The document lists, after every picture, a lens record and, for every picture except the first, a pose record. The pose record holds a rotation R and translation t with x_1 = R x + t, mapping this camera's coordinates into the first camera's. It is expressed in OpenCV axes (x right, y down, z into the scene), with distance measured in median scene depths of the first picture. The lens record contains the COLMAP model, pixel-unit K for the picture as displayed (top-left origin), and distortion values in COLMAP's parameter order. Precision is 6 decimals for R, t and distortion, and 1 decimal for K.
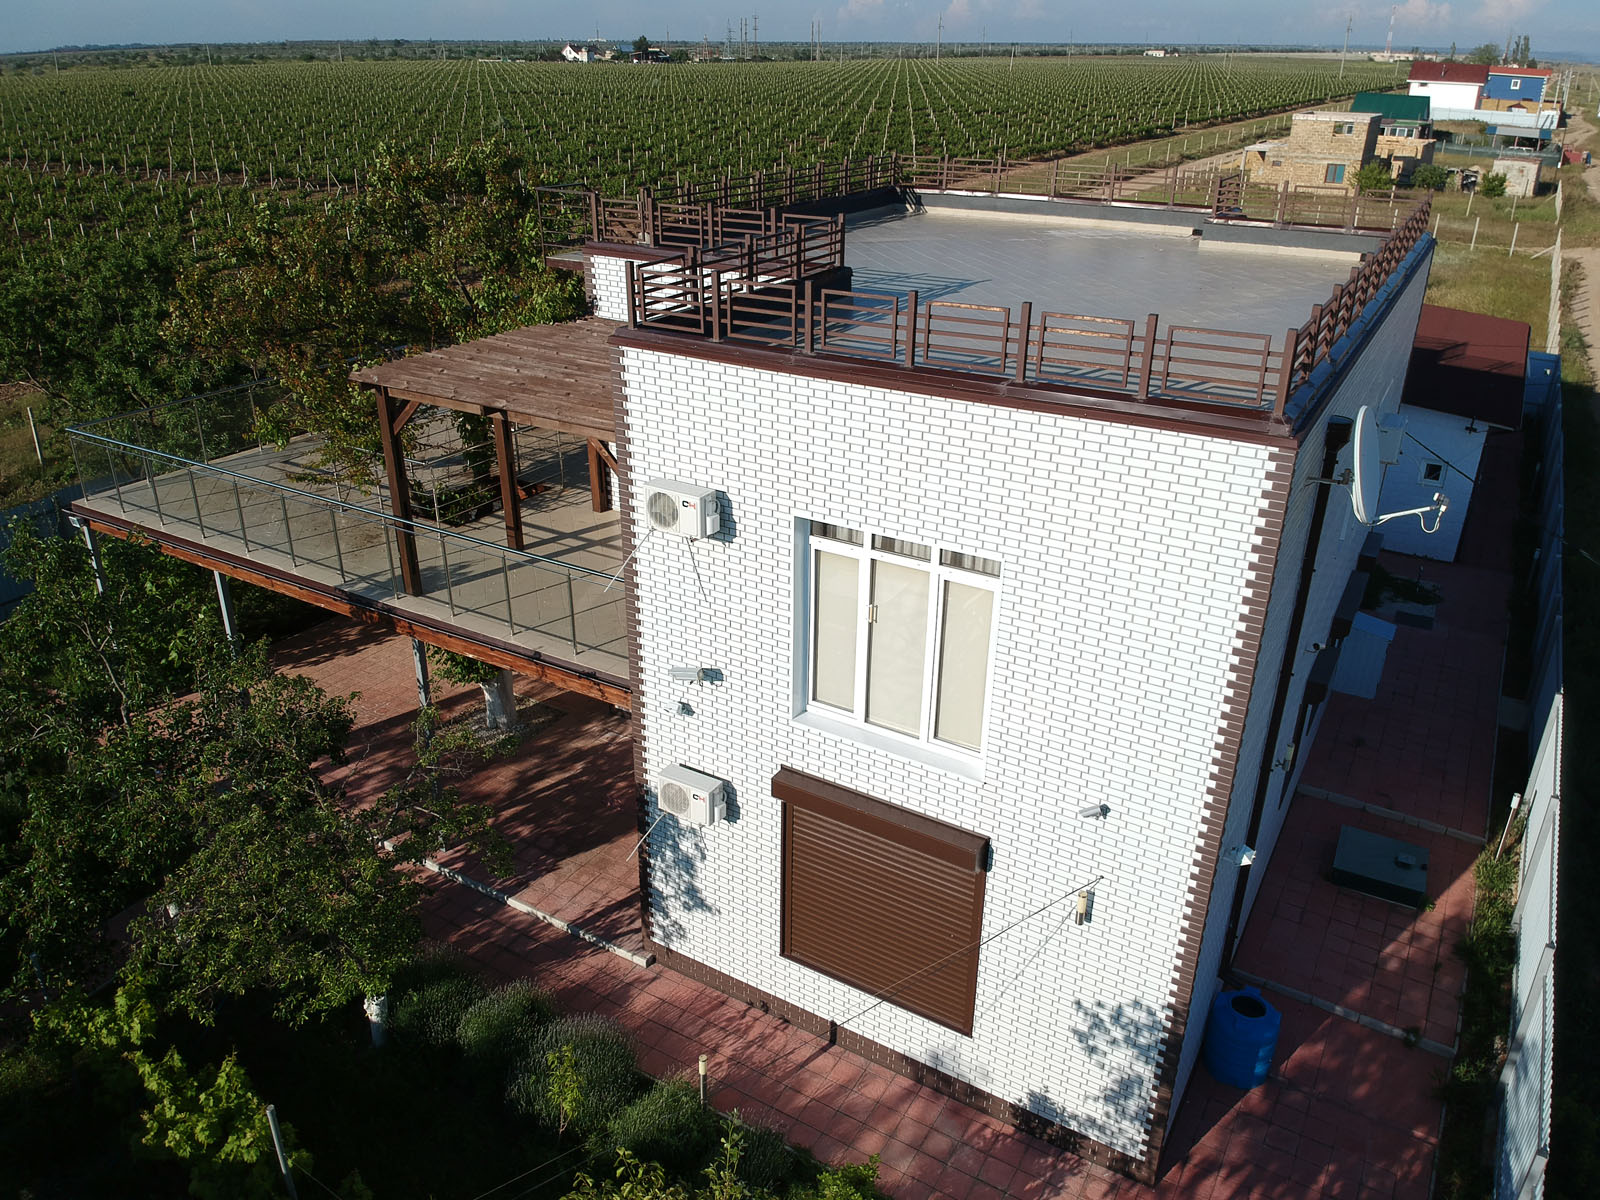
lens RADIAL K [[1185.2, 0, 790.7], [0, 1185.2, 588.2], [0, 0, 1]] dist [0.055353, -0.140901]
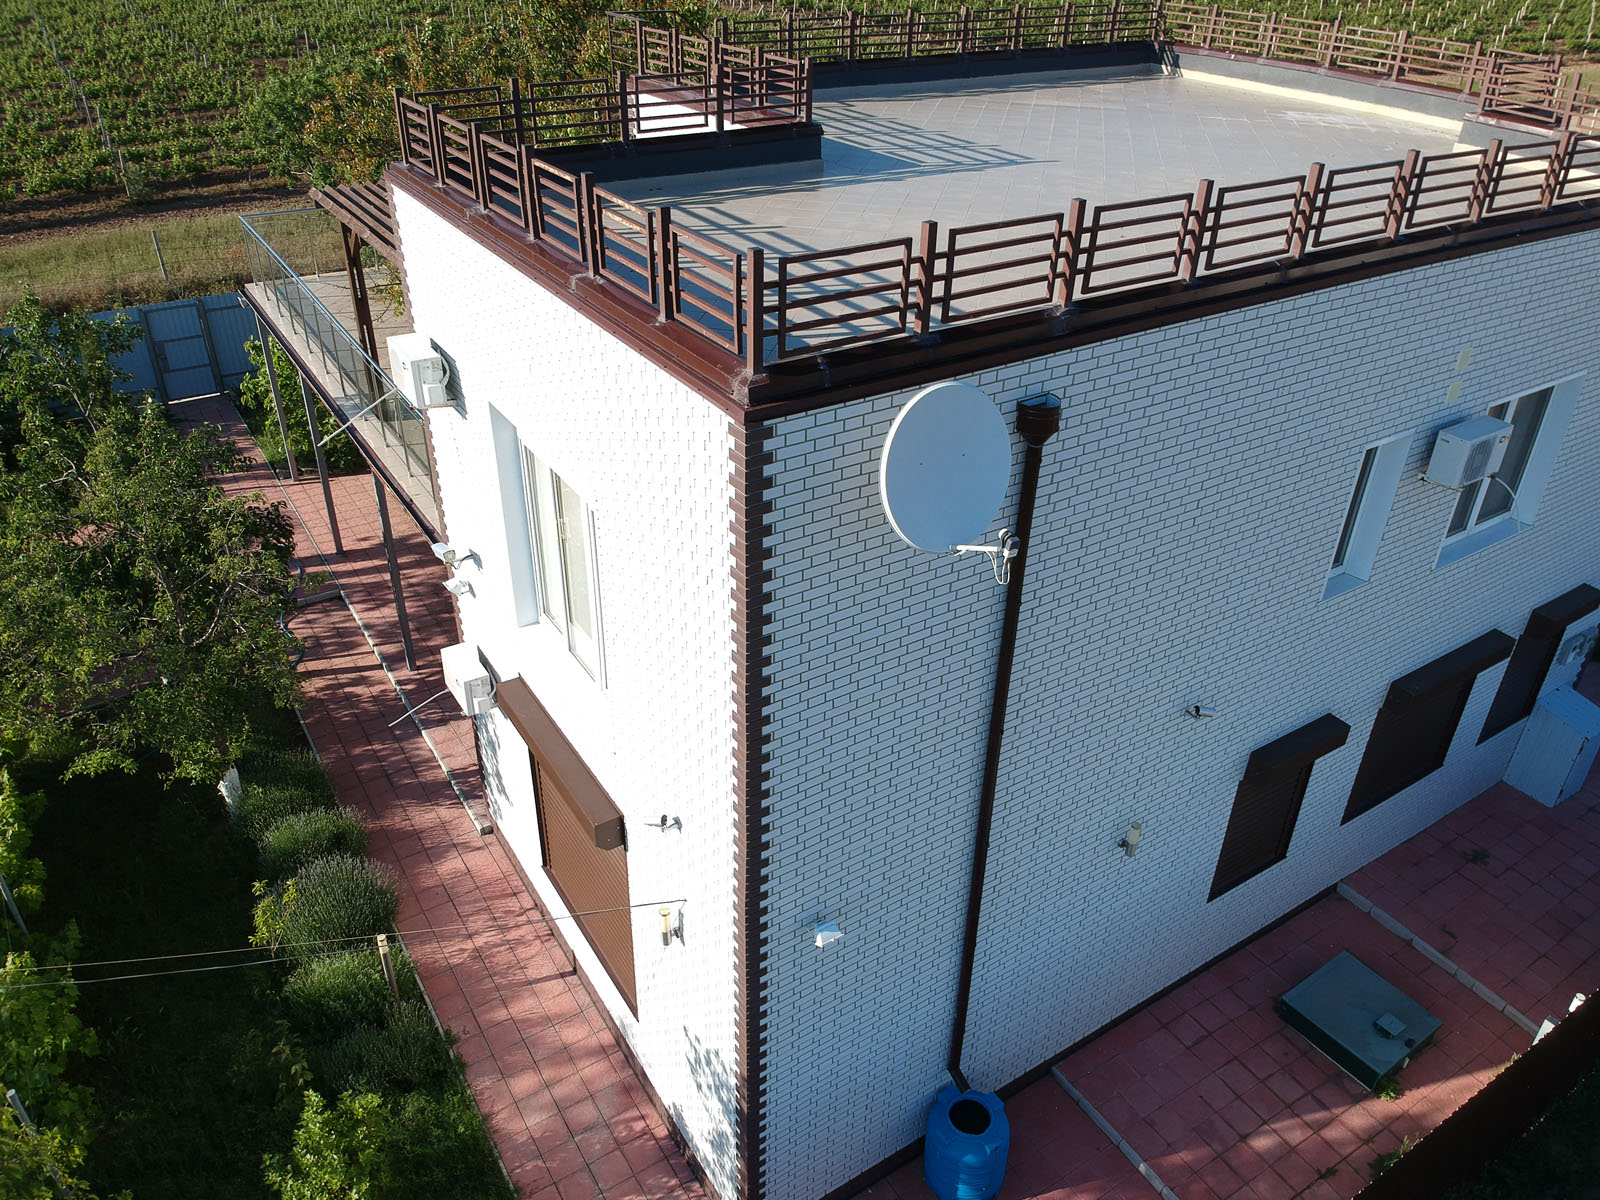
lens RADIAL K [[1185.2, 0, 790.7], [0, 1185.2, 588.2], [0, 0, 1]] dist [0.055353, -0.140901]
pose [[0.892800, 0.235966, -0.383703, 0.479971], [-0.191640, 0.969854, 0.150525, -0.086387], [0.407654, -0.060856, 0.911106, 0.234026]]
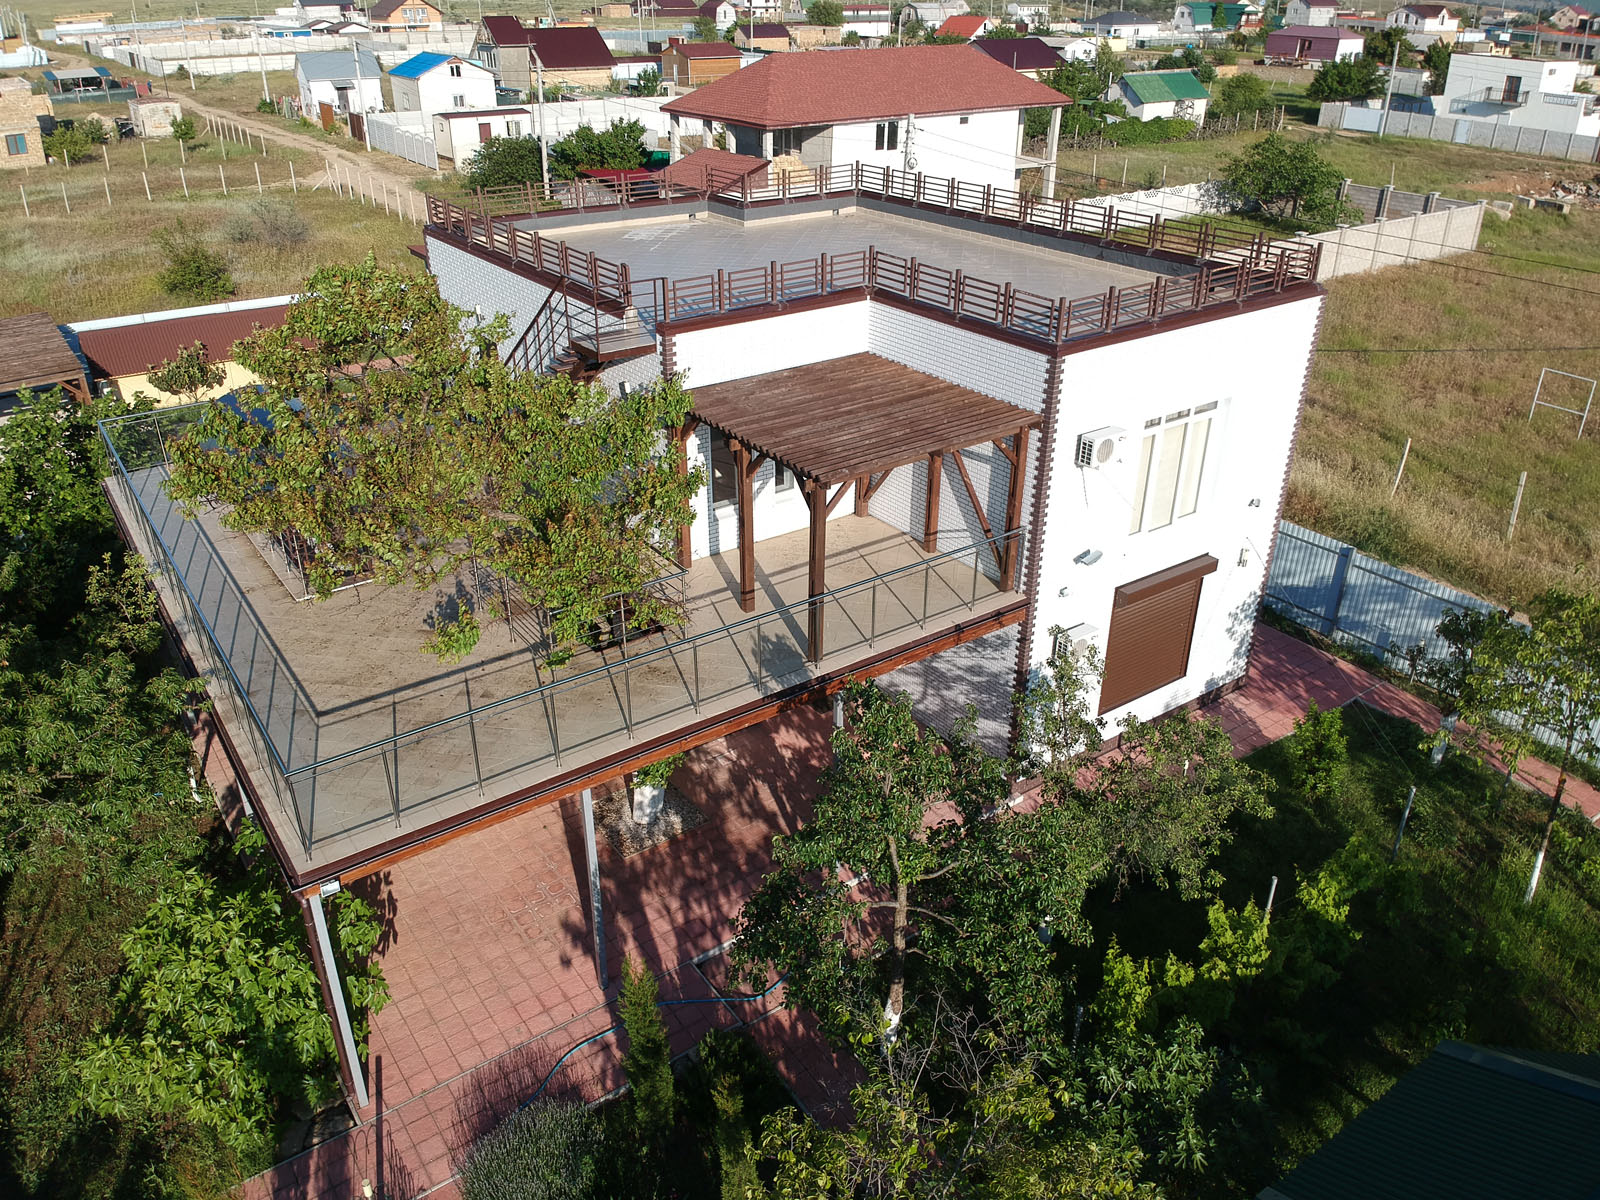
lens RADIAL K [[1169.0, 0, 800.0], [0, 1169.0, 600.0], [0, 0, 1]] dist [0.084543, -0.150092]
pose [[0.396123, -0.435177, 0.808522, -1.328087], [0.379753, 0.879360, 0.287251, -0.408179], [-0.835987, 0.193252, 0.513594, 0.514628]]
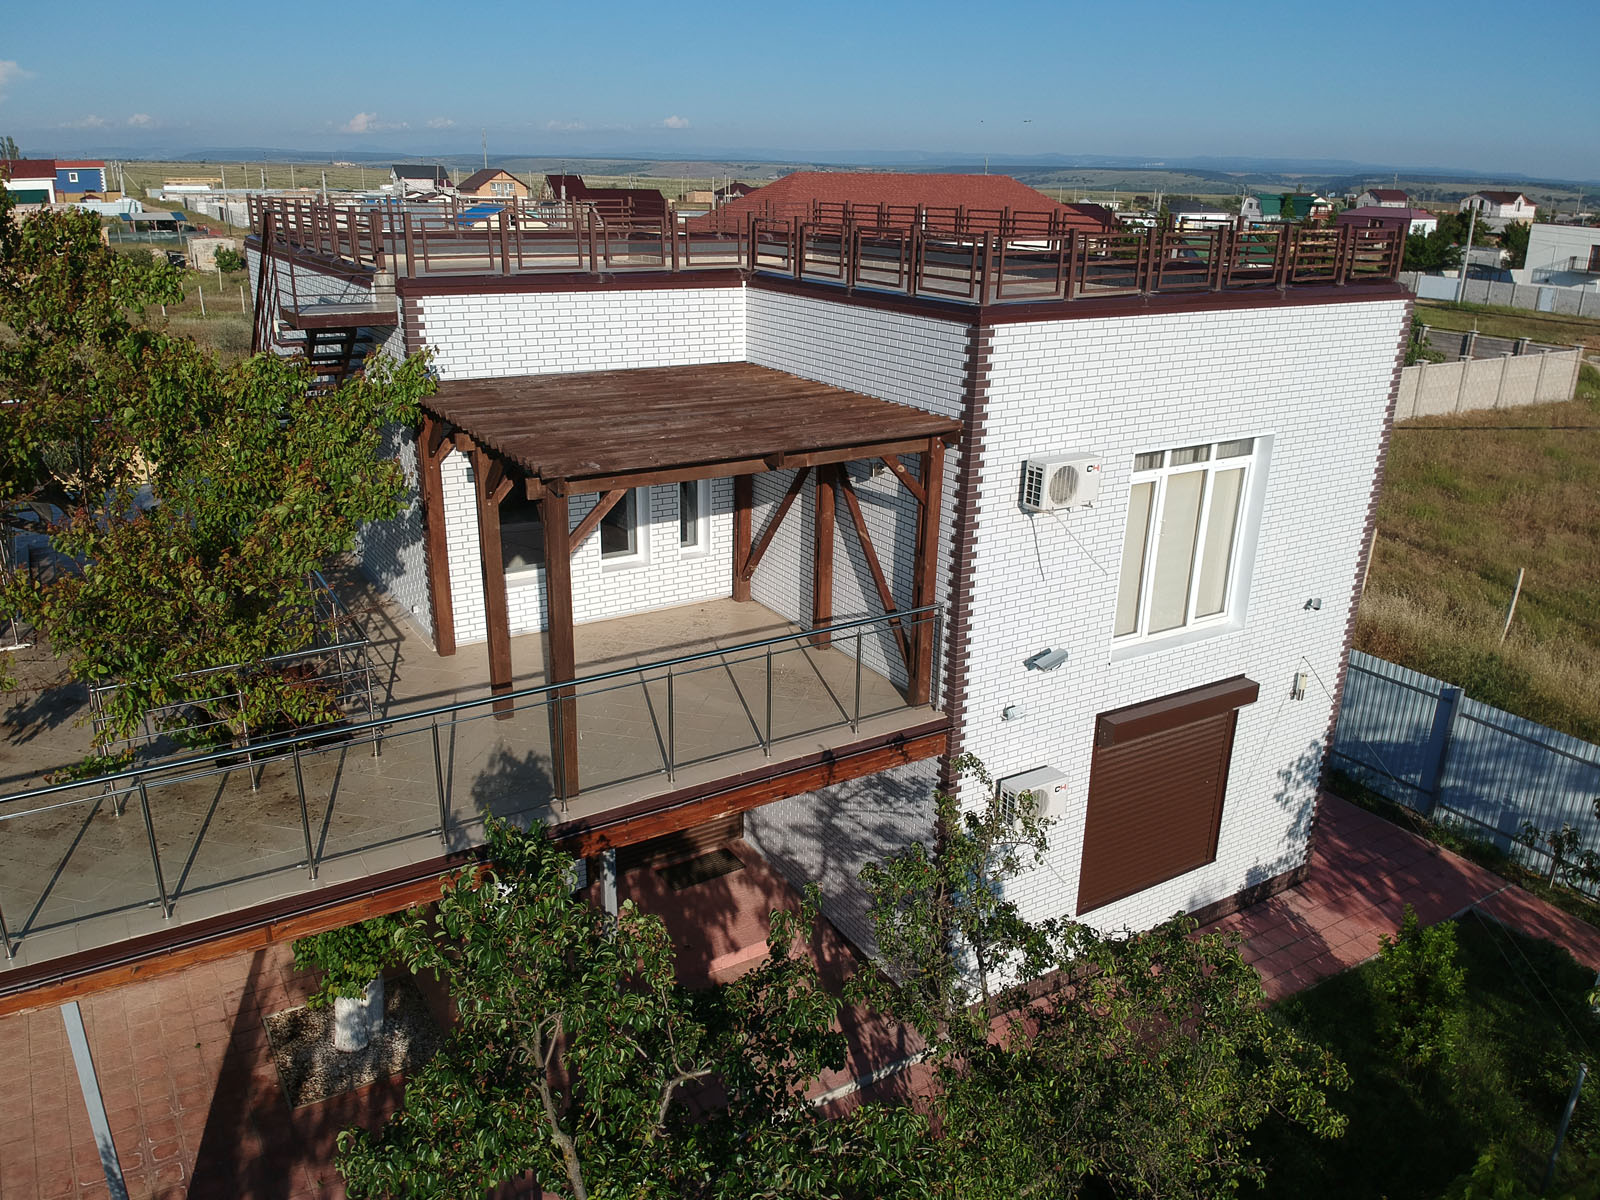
lens RADIAL K [[1169.0, 0, 800.0], [0, 1169.0, 600.0], [0, 0, 1]] dist [0.084543, -0.150092]
pose [[0.458036, -0.297364, 0.837722, -0.875107], [0.352755, 0.925815, 0.135761, -0.157154], [-0.815945, 0.233327, 0.528953, 0.602100]]
